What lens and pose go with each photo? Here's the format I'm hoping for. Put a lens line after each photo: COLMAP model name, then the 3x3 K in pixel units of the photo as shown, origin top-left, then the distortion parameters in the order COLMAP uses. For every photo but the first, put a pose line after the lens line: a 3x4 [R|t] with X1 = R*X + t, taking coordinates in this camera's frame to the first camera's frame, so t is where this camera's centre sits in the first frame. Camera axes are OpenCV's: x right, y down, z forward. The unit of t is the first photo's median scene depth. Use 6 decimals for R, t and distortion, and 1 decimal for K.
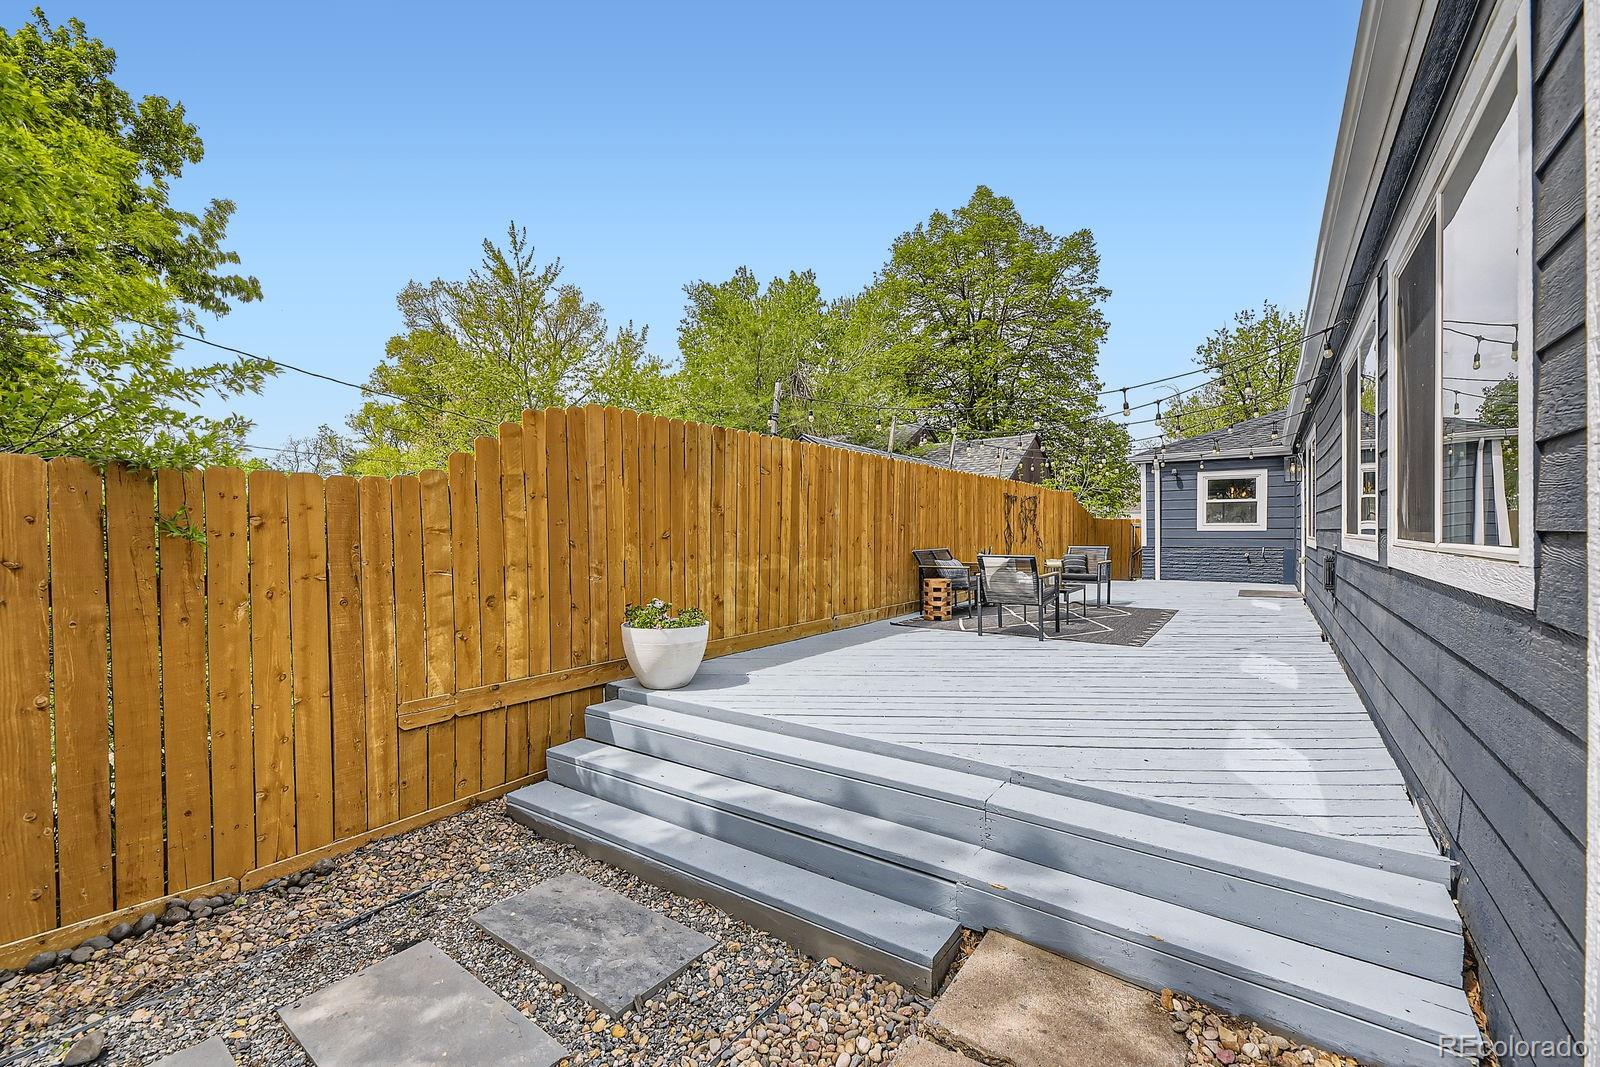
lens RADIAL K [[652.8, 0, 793.7], [0, 652.8, 538.1], [0, 0, 1]] dist [-0.003964, -0.000424]
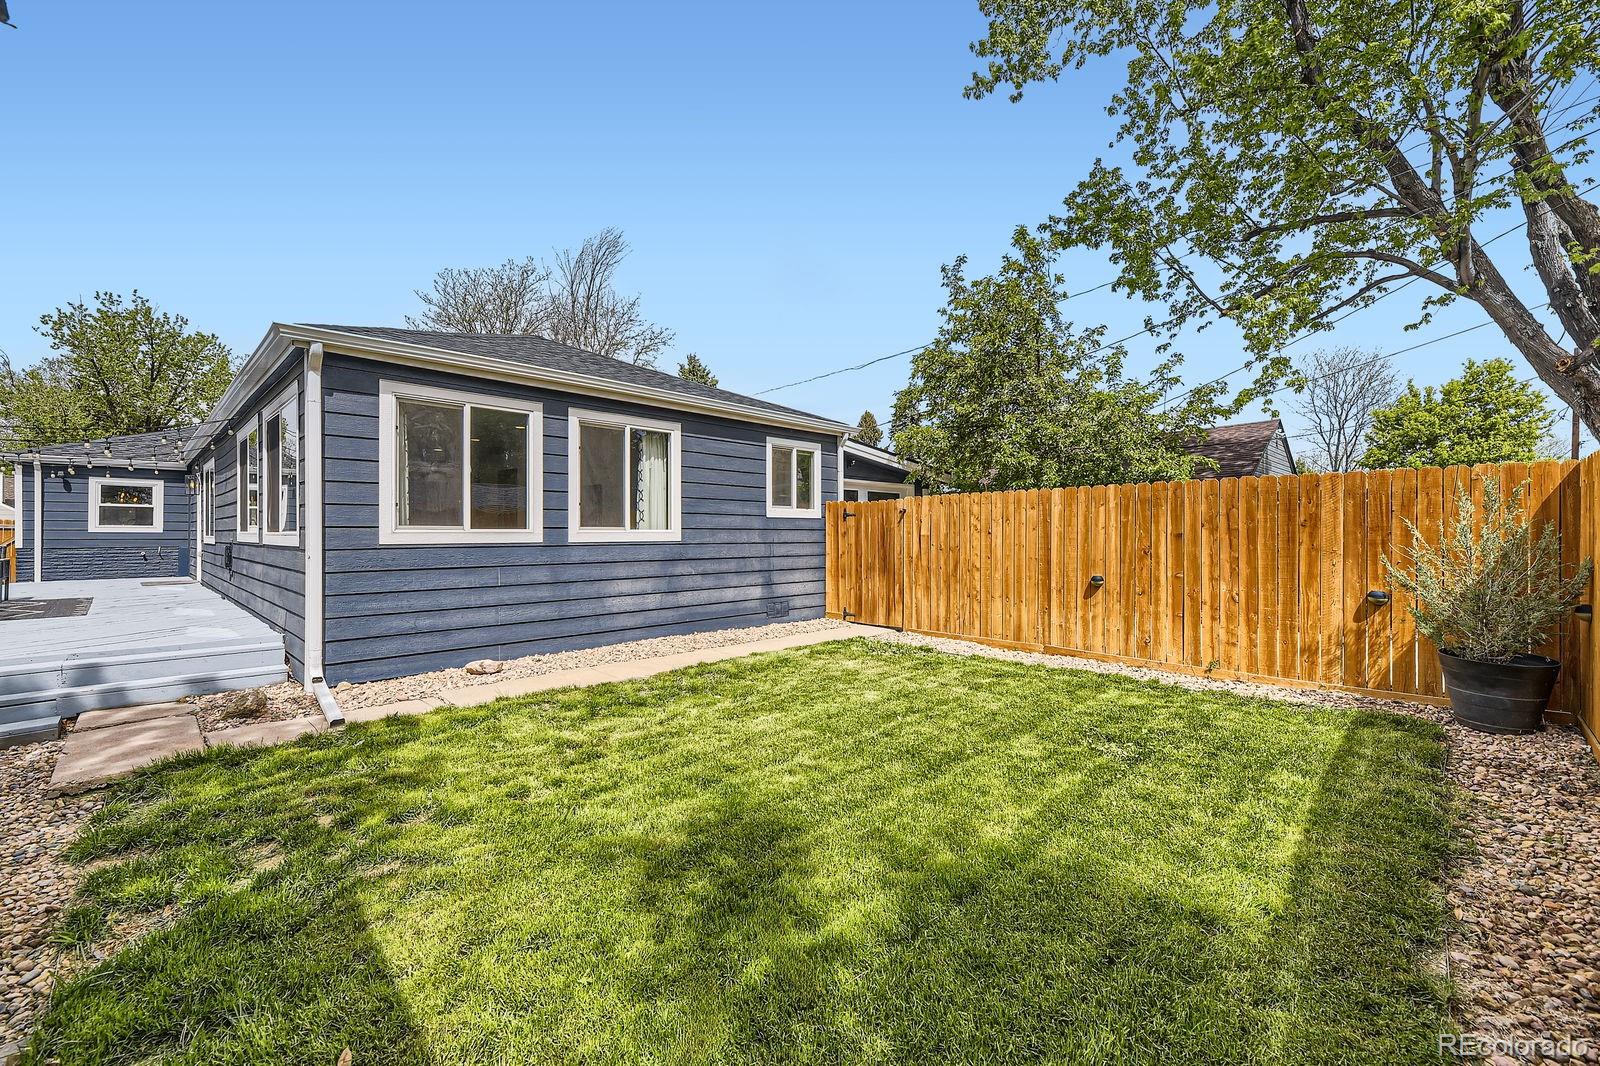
lens RADIAL K [[652.8, 0, 795.8], [0, 652.8, 532.1], [0, 0, 1]] dist [-0.003964, -0.000424]
pose [[0.140760, 0.007425, 0.990016, -0.266150], [0.010384, 0.999906, -0.008976, 0.009774], [-0.989989, 0.011544, 0.140669, -0.288134]]
